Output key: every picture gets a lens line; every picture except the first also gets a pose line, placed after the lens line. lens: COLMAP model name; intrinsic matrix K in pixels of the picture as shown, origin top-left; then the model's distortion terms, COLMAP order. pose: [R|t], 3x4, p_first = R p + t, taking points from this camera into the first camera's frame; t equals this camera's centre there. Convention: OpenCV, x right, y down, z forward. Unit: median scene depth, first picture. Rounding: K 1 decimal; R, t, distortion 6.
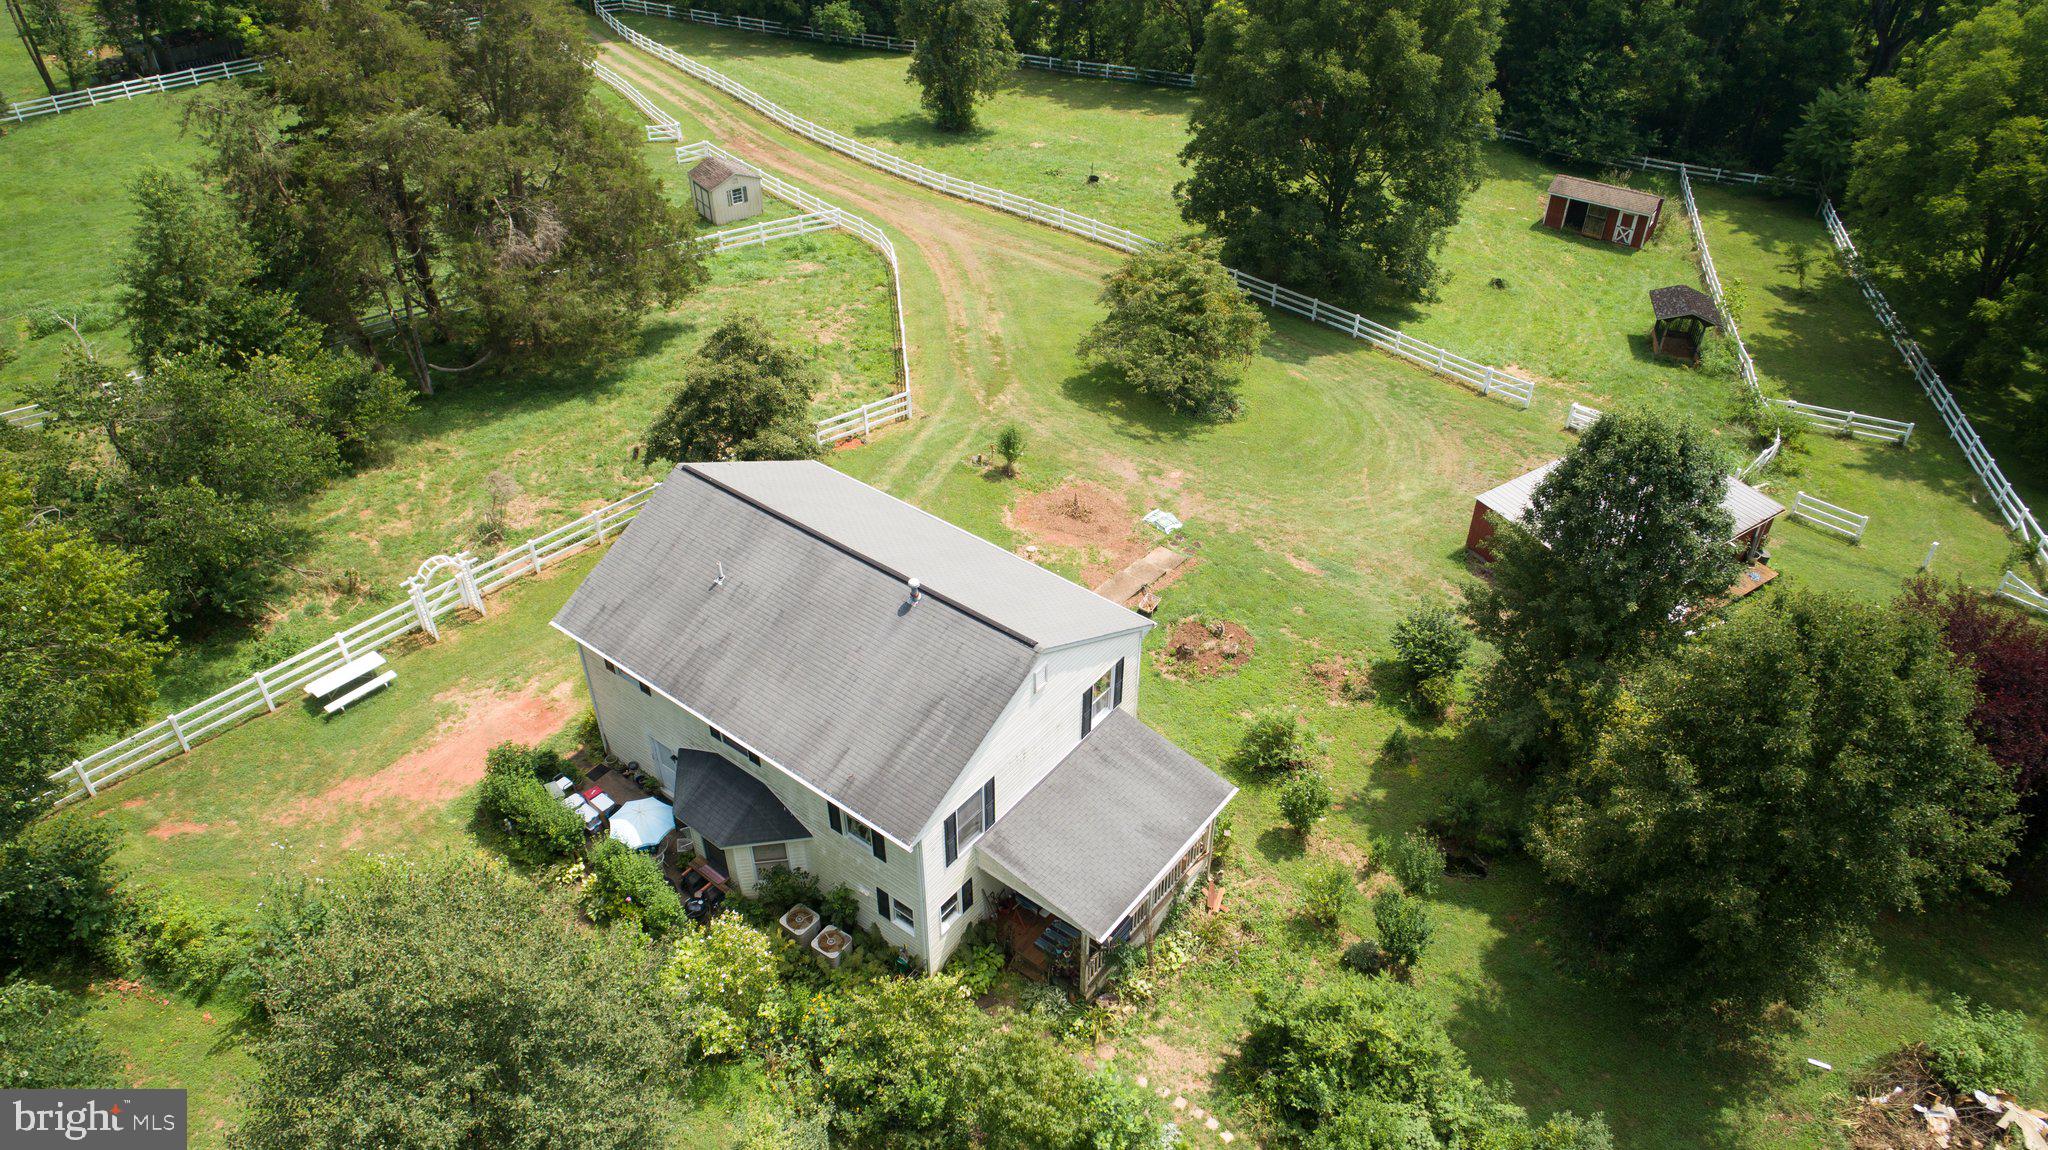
lens RADIAL K [[1445.5, 0, 1021.3], [0, 1445.5, 573.7], [0, 0, 1]] dist [0.000072, -0.000814]
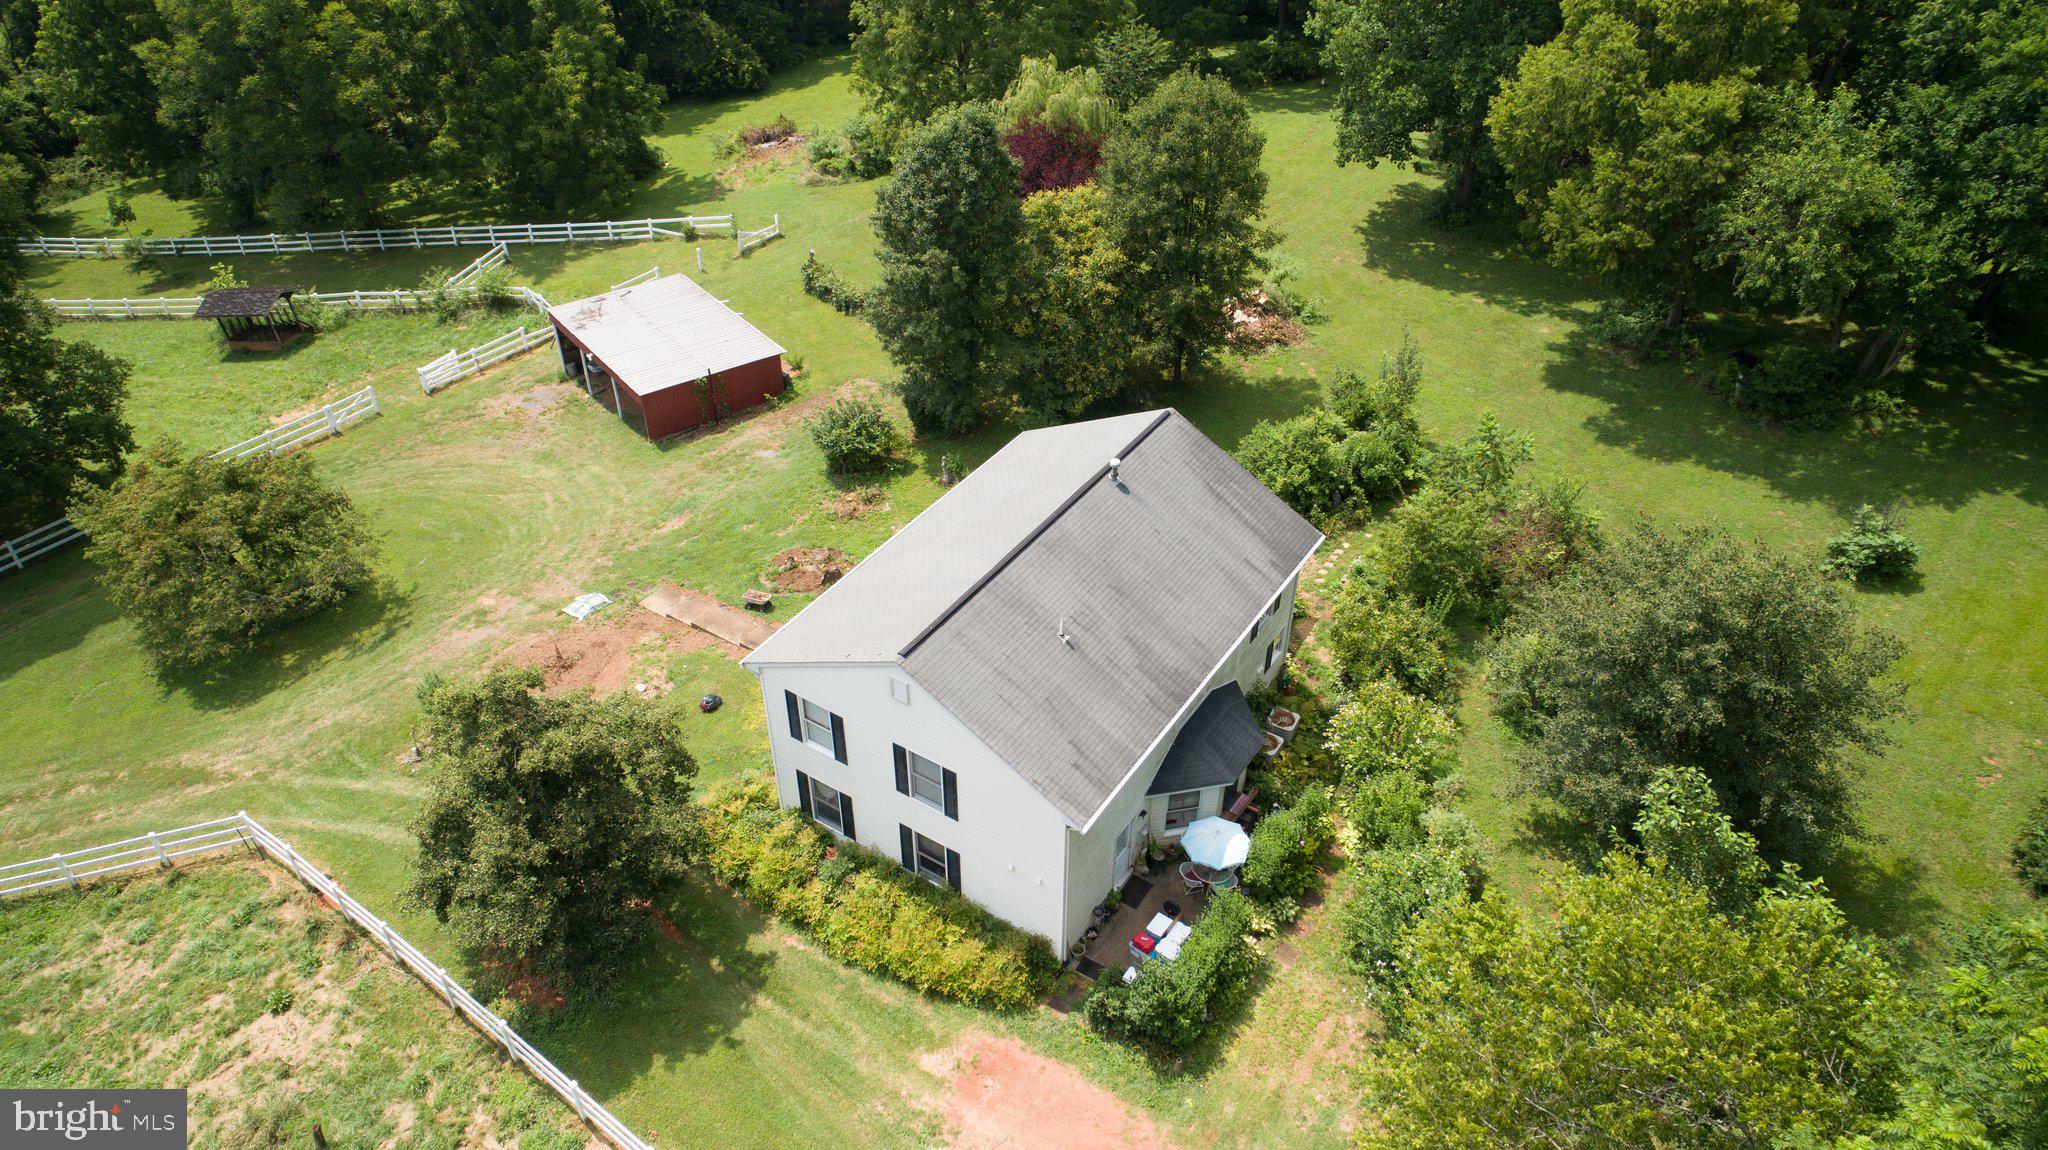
lens RADIAL K [[1445.5, 0, 1020.9], [0, 1445.5, 576.0], [0, 0, 1]] dist [0.000072, -0.000814]
pose [[-0.102388, -0.597619, 0.795216, -0.742815], [0.601266, 0.599674, 0.528082, -0.421866], [-0.792462, 0.532205, 0.297929, 0.600401]]
